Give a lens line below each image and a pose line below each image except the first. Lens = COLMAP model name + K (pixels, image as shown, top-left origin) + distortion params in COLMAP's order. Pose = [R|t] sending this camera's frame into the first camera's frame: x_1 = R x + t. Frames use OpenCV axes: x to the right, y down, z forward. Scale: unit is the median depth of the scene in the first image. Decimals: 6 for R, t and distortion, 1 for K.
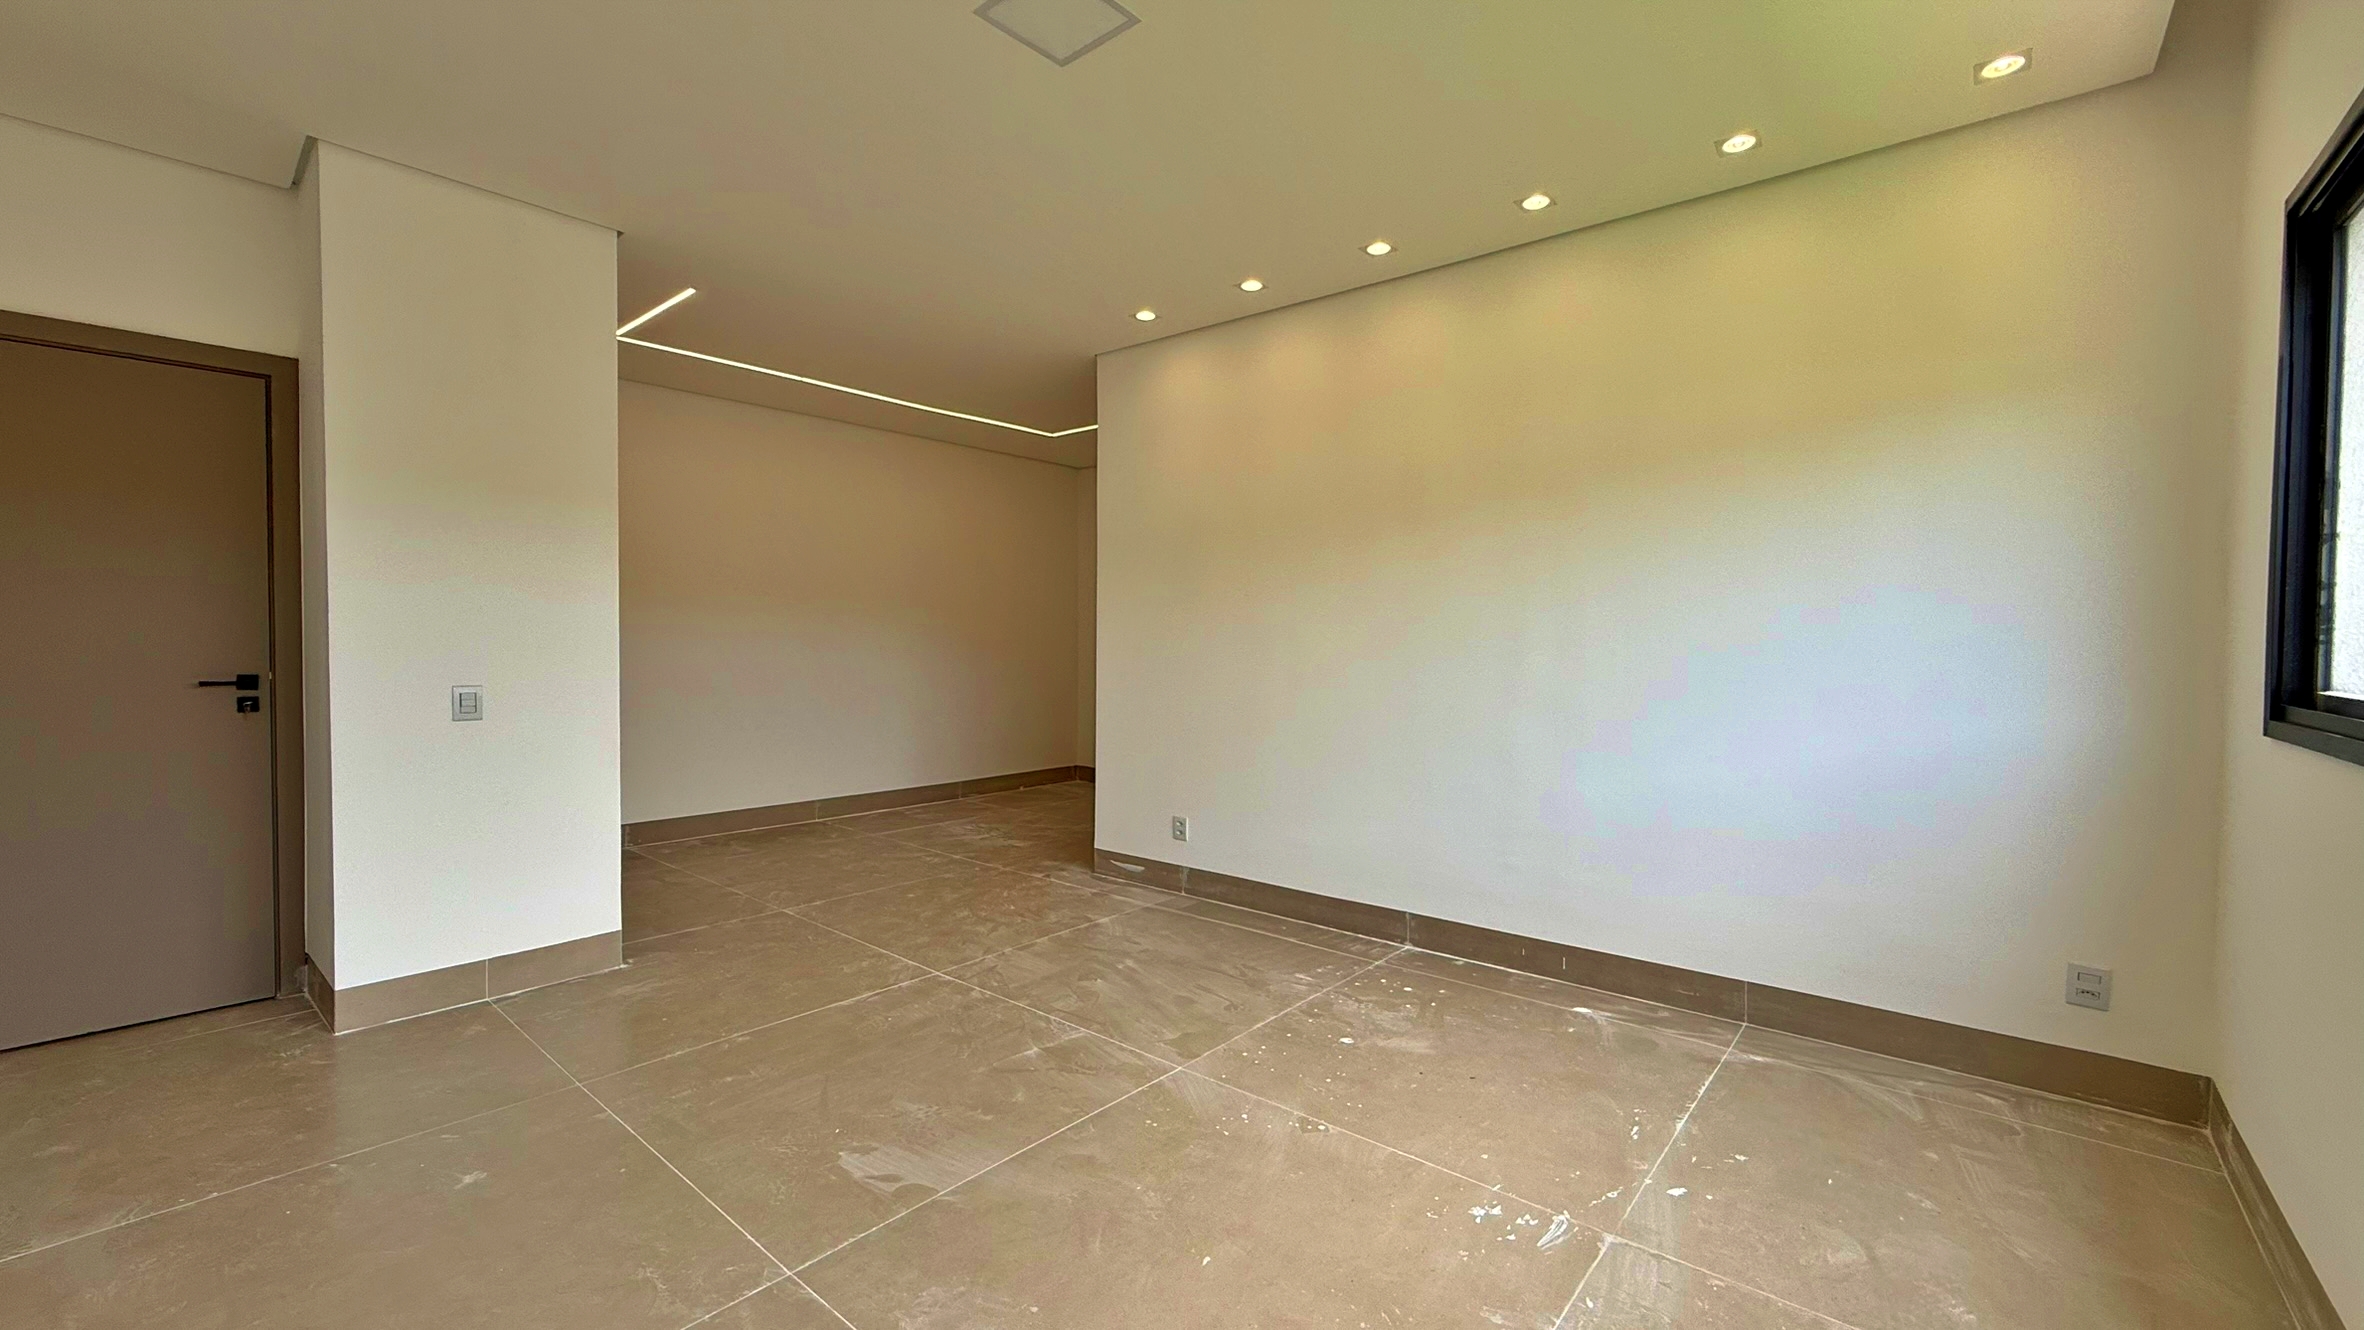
lens RADIAL K [[946.6, 0, 1182.0], [0, 946.6, 665.0], [0, 0, 1]] dist [-0.000587, -0.000073]
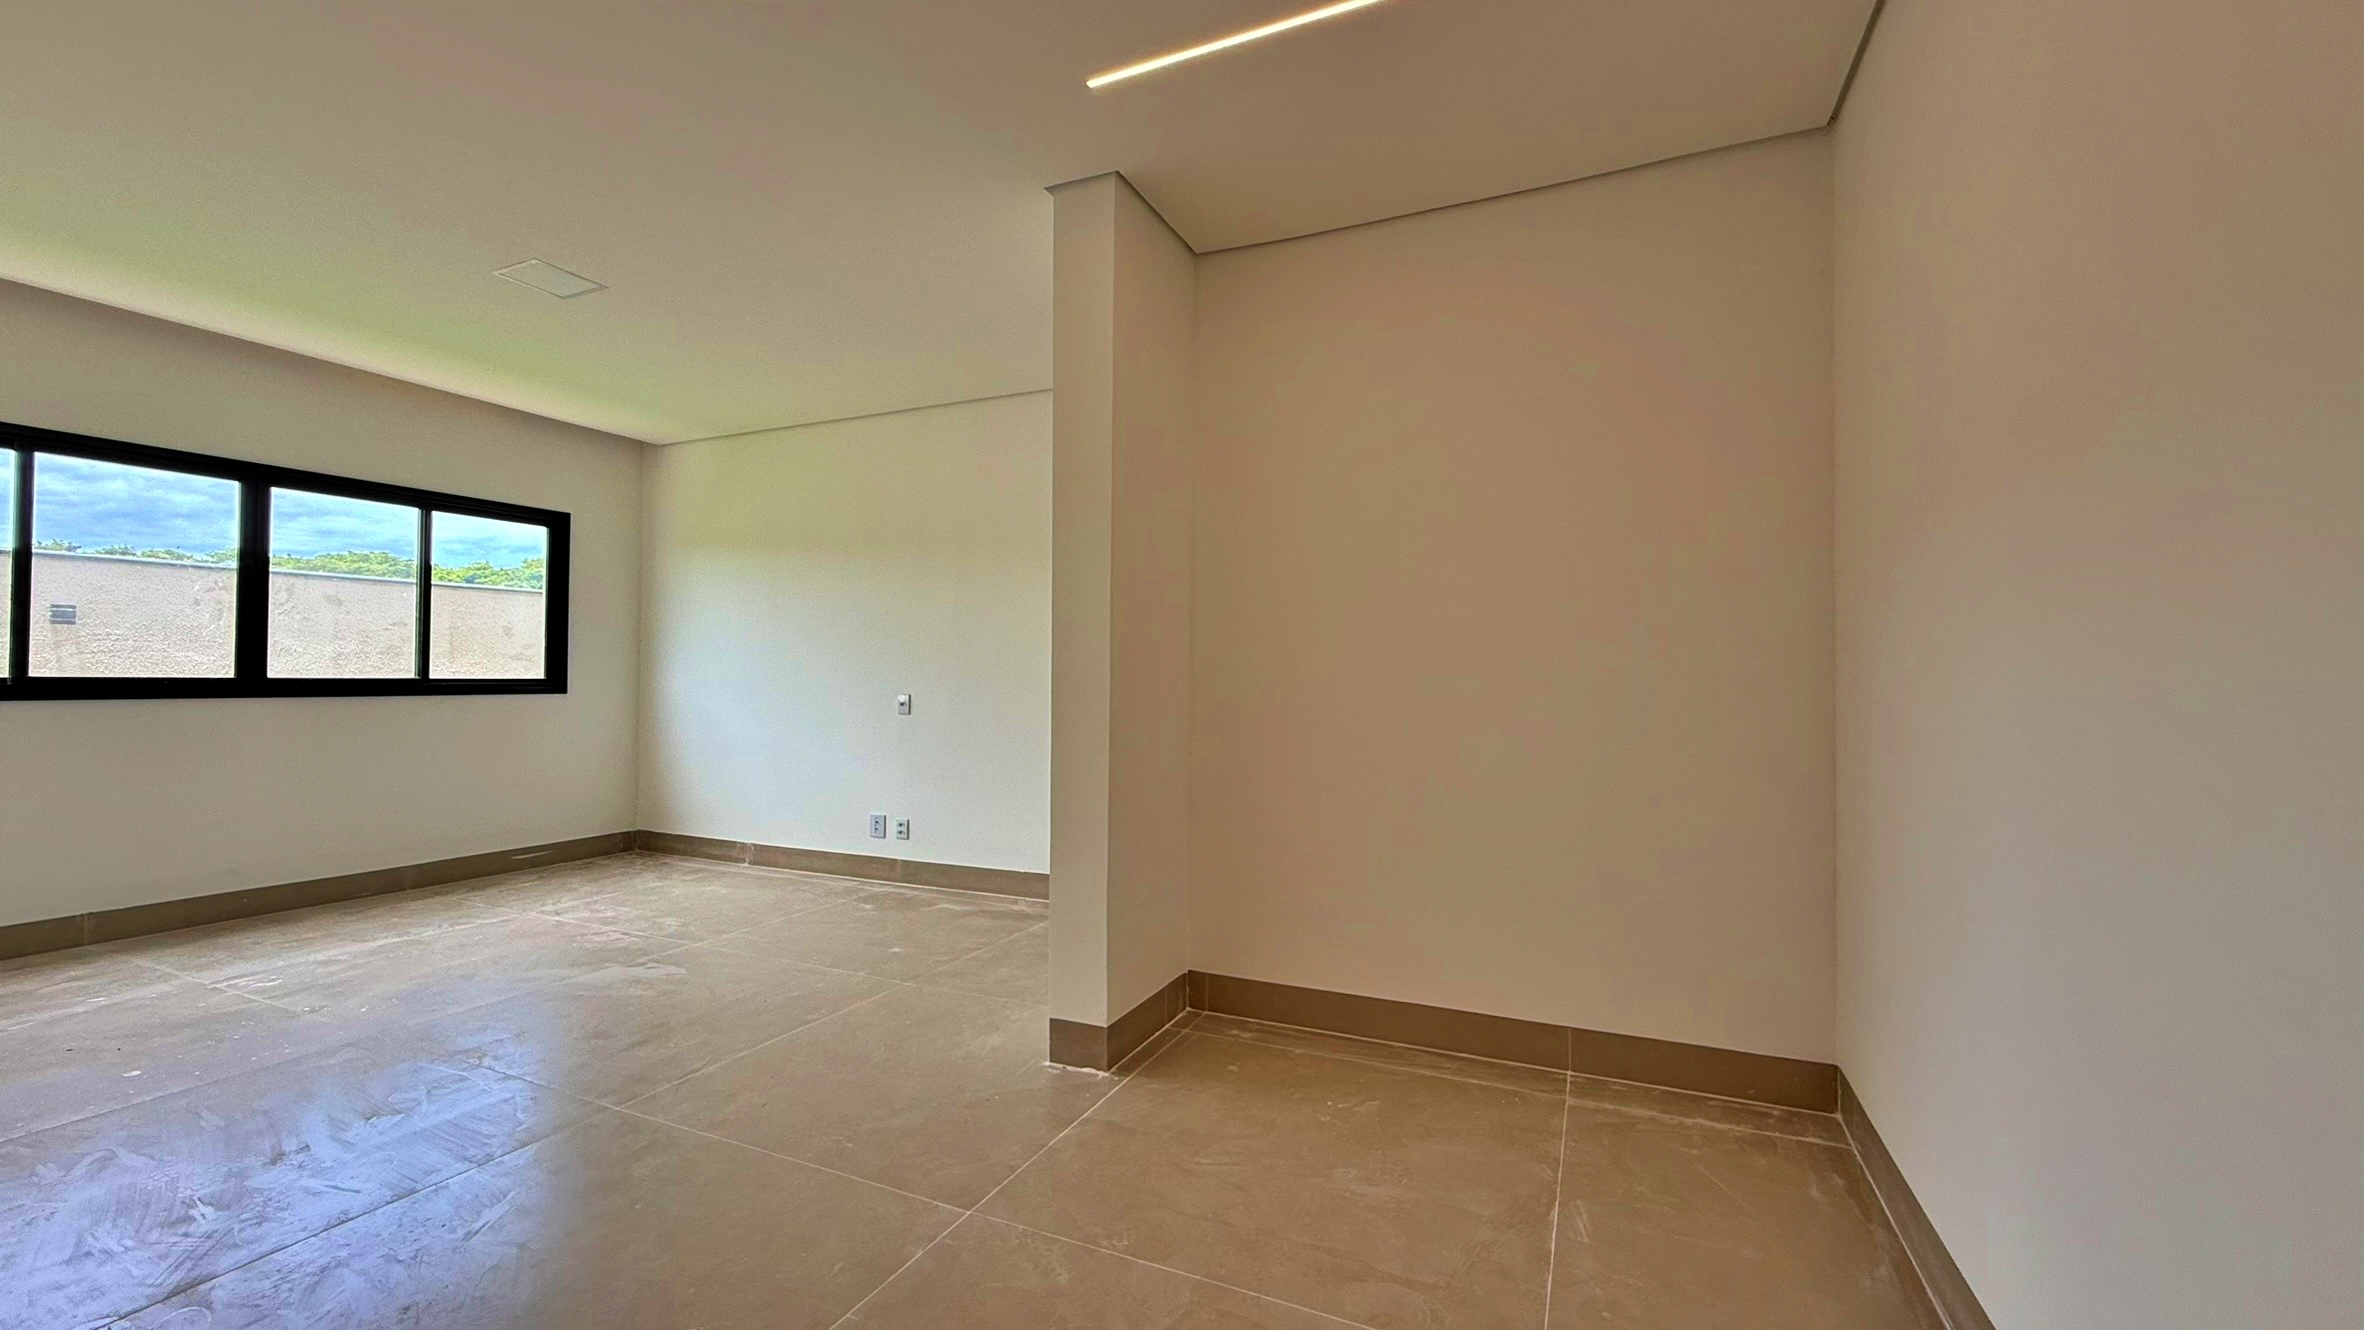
lens RADIAL K [[937.6, 0, 1180.0], [0, 937.6, 681.0], [0, 0, 1]] dist [-0.000185, -0.000055]
pose [[-0.960975, -0.018365, -0.276026, -0.682902], [-0.025782, 0.999397, 0.023266, -0.052206], [0.275432, 0.029475, -0.960868, 2.622172]]
